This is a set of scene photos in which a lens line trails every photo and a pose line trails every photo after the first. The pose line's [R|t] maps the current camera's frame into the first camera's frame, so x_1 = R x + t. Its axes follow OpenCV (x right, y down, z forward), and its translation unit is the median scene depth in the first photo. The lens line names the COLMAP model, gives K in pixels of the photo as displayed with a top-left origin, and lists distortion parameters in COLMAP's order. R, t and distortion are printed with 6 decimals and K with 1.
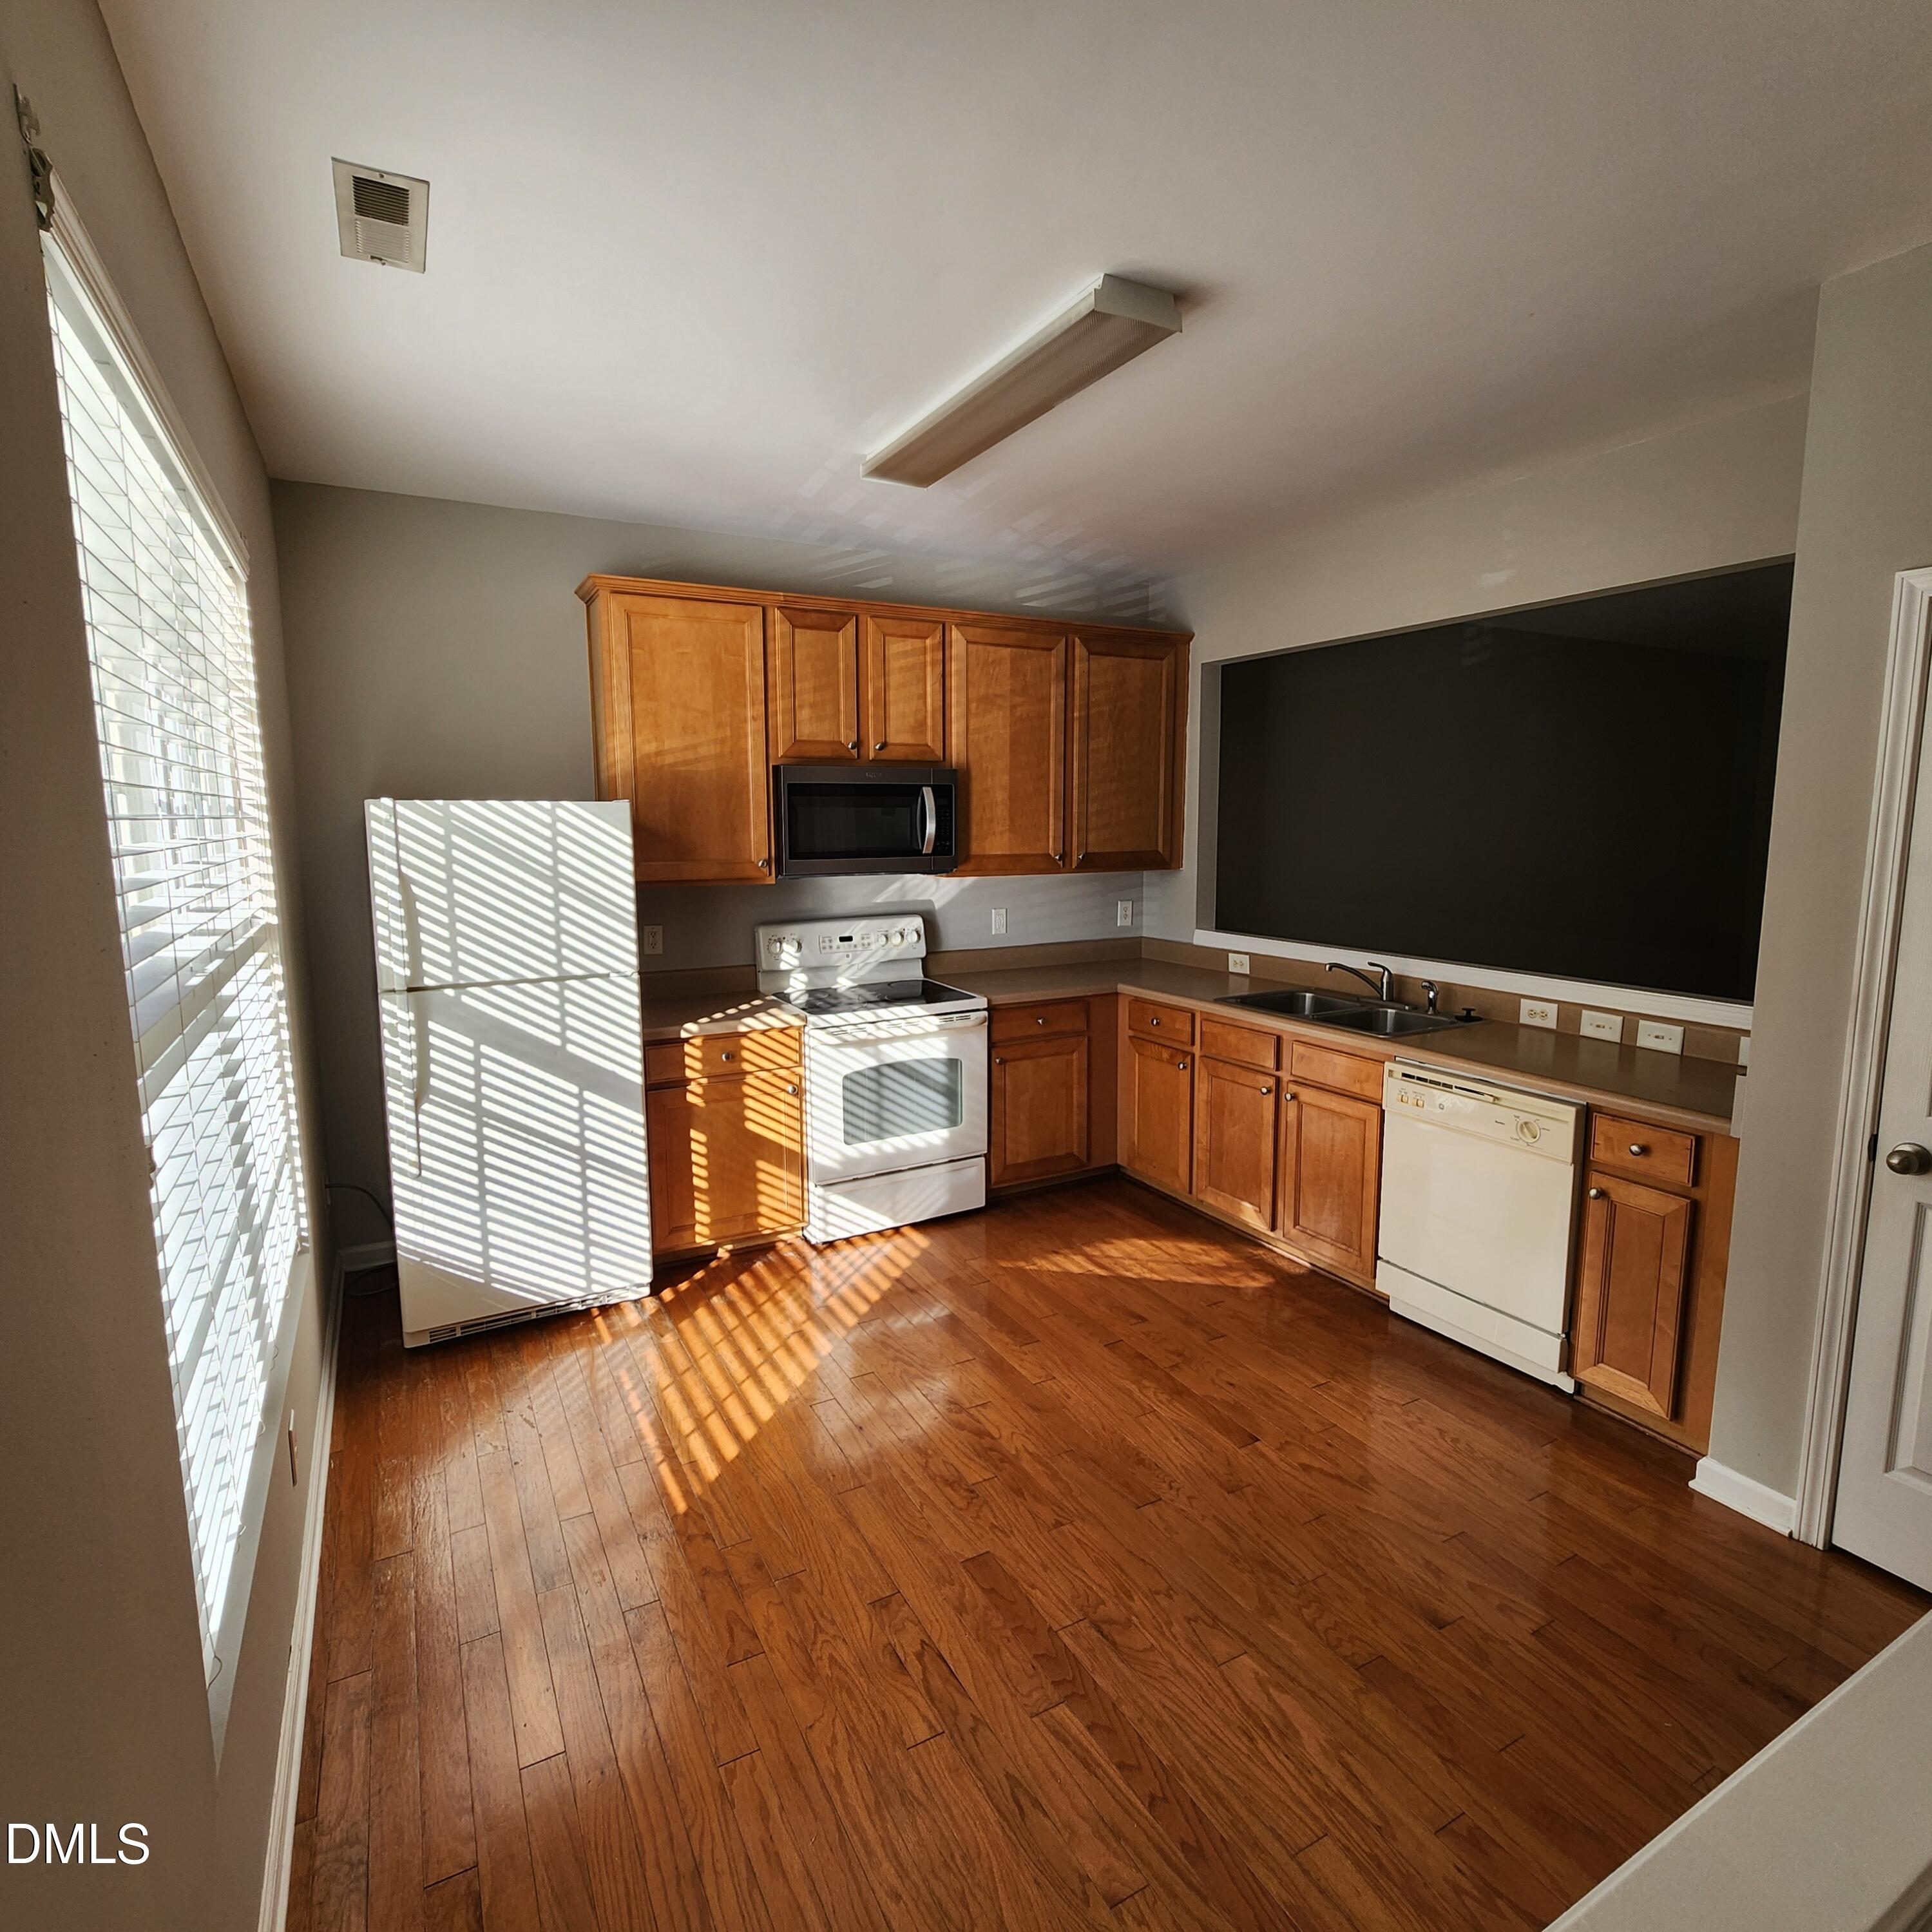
lens RADIAL K [[1038.7, 0, 954.1], [0, 1038.7, 944.6], [0, 0, 1]] dist [-0.002131, 0.000629]
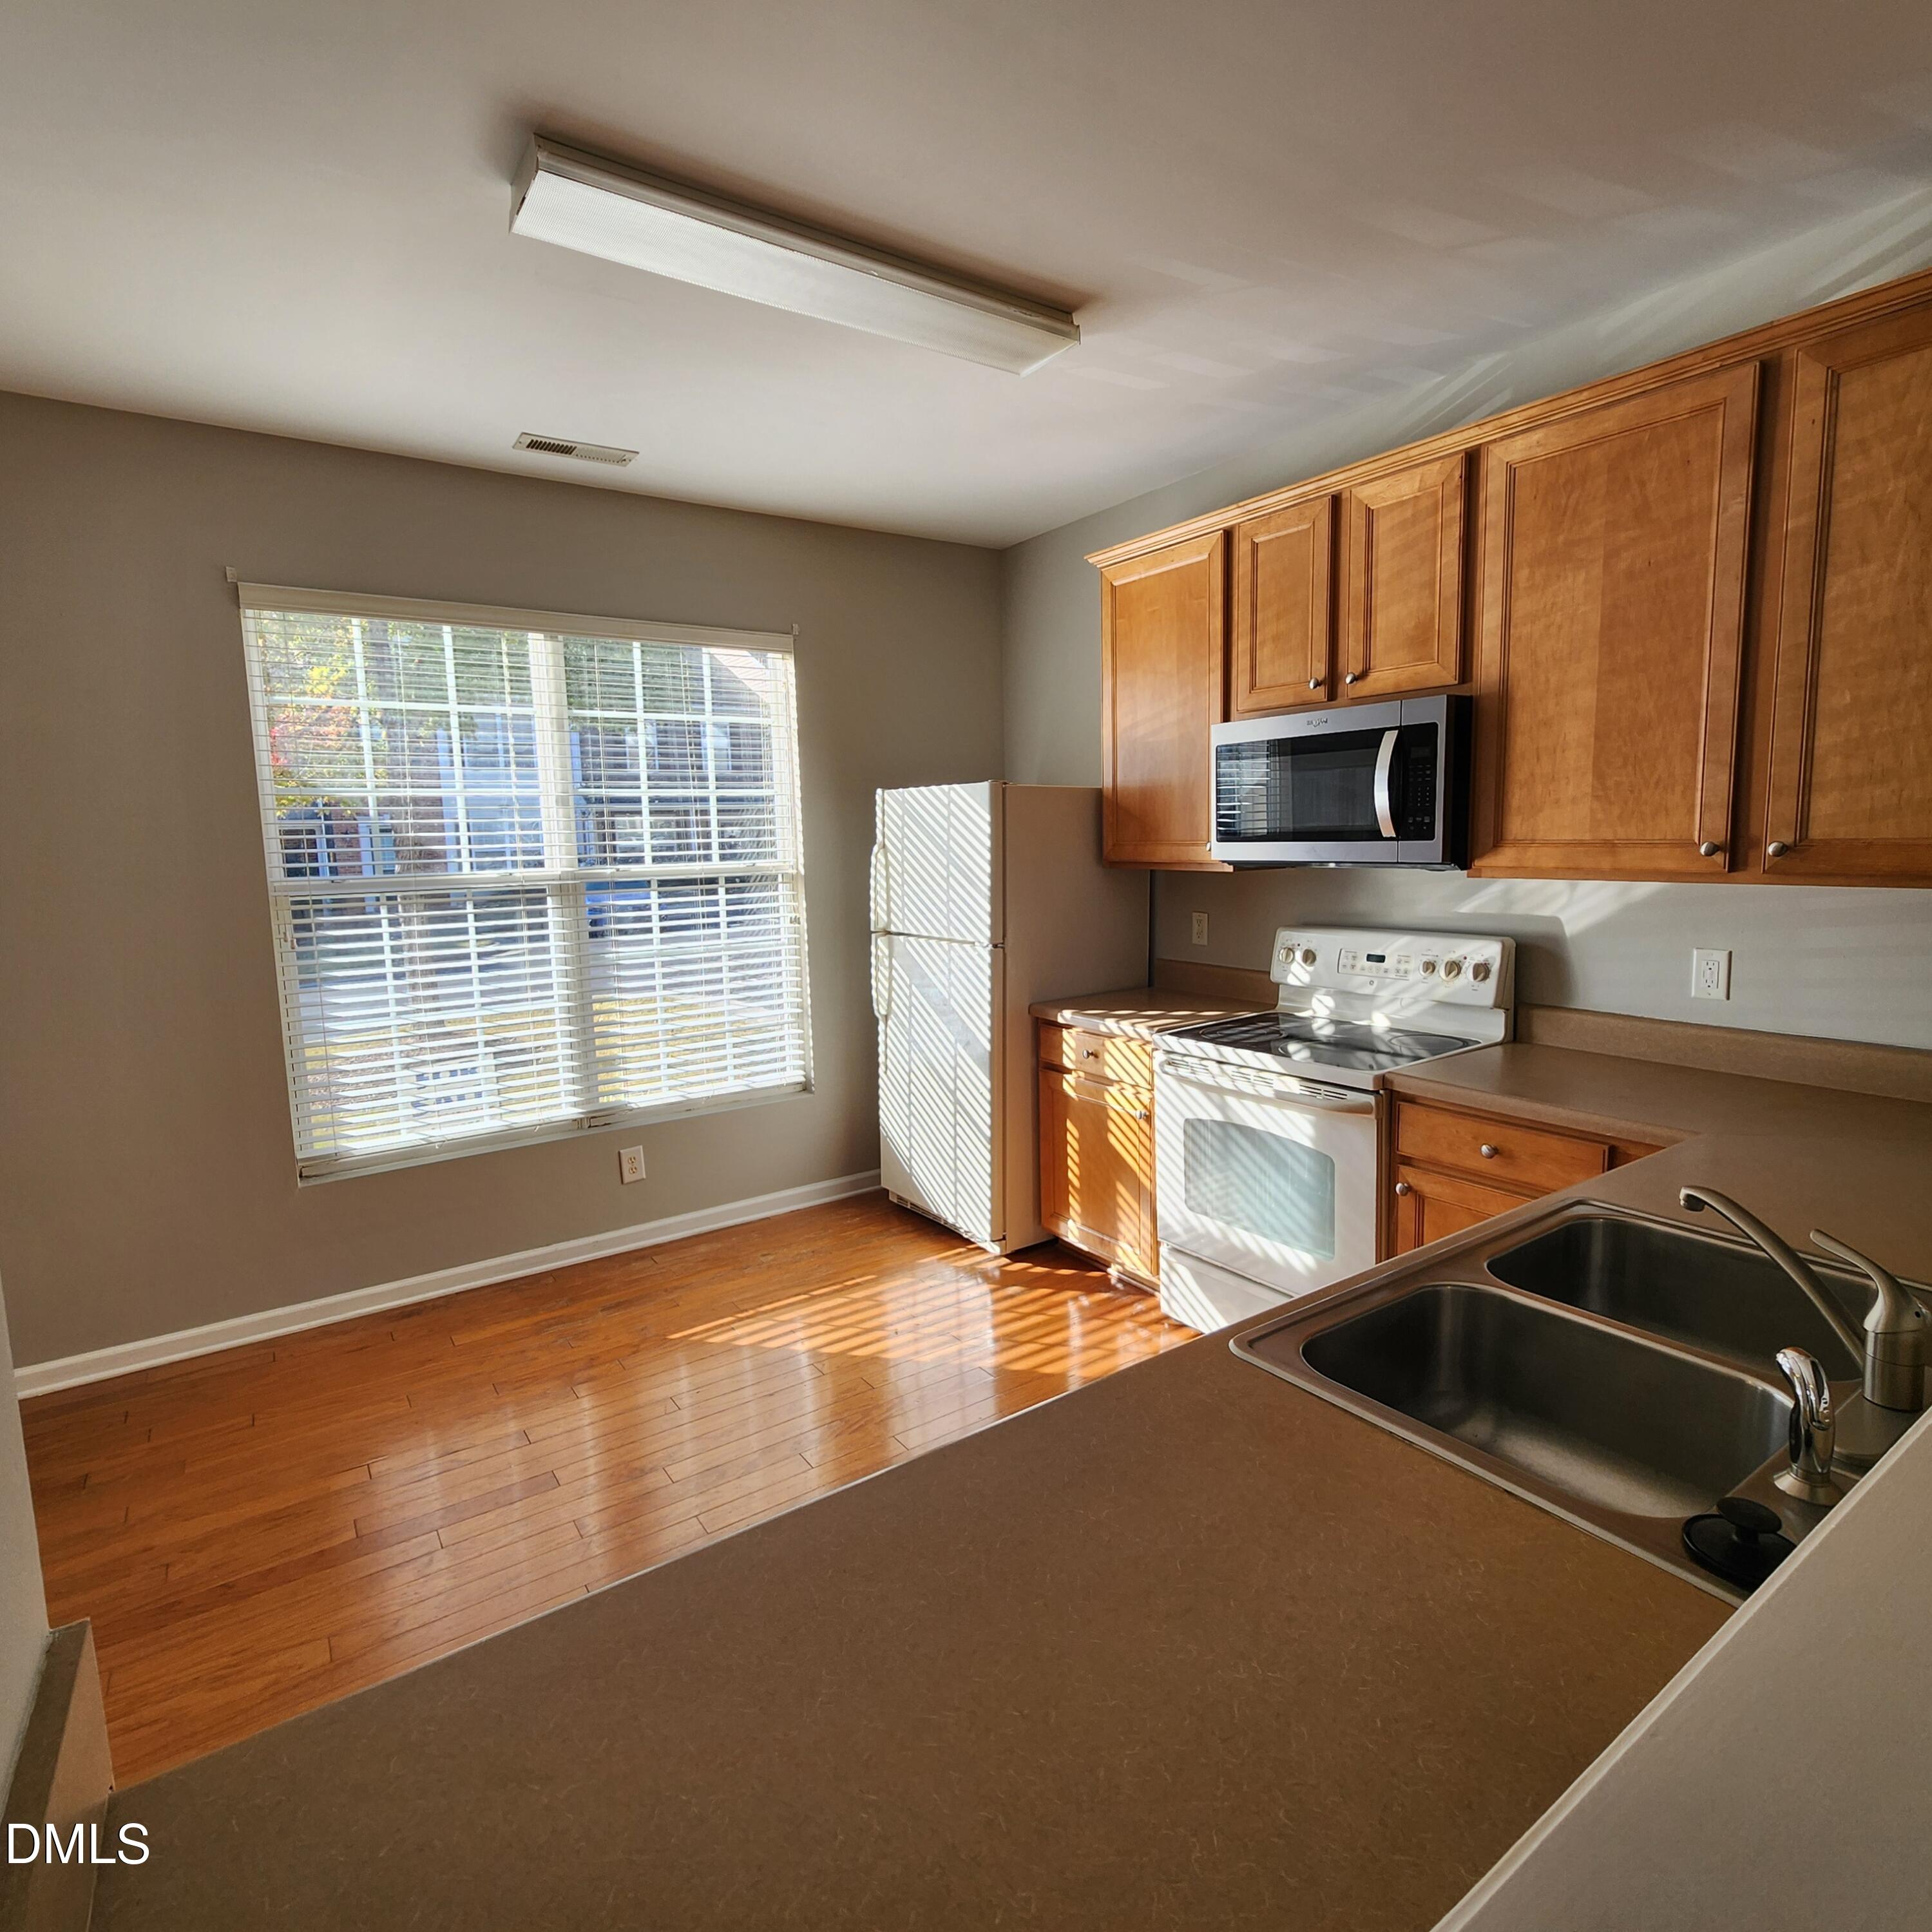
lens RADIAL K [[1038.7, 0, 954.1], [0, 1038.7, 944.6], [0, 0, 1]] dist [-0.002131, 0.000629]
pose [[0.116652, 0.112119, -0.986824, 0.618670], [-0.097247, 0.990122, 0.100998, -0.064605], [0.988400, 0.084184, 0.126403, 0.707803]]
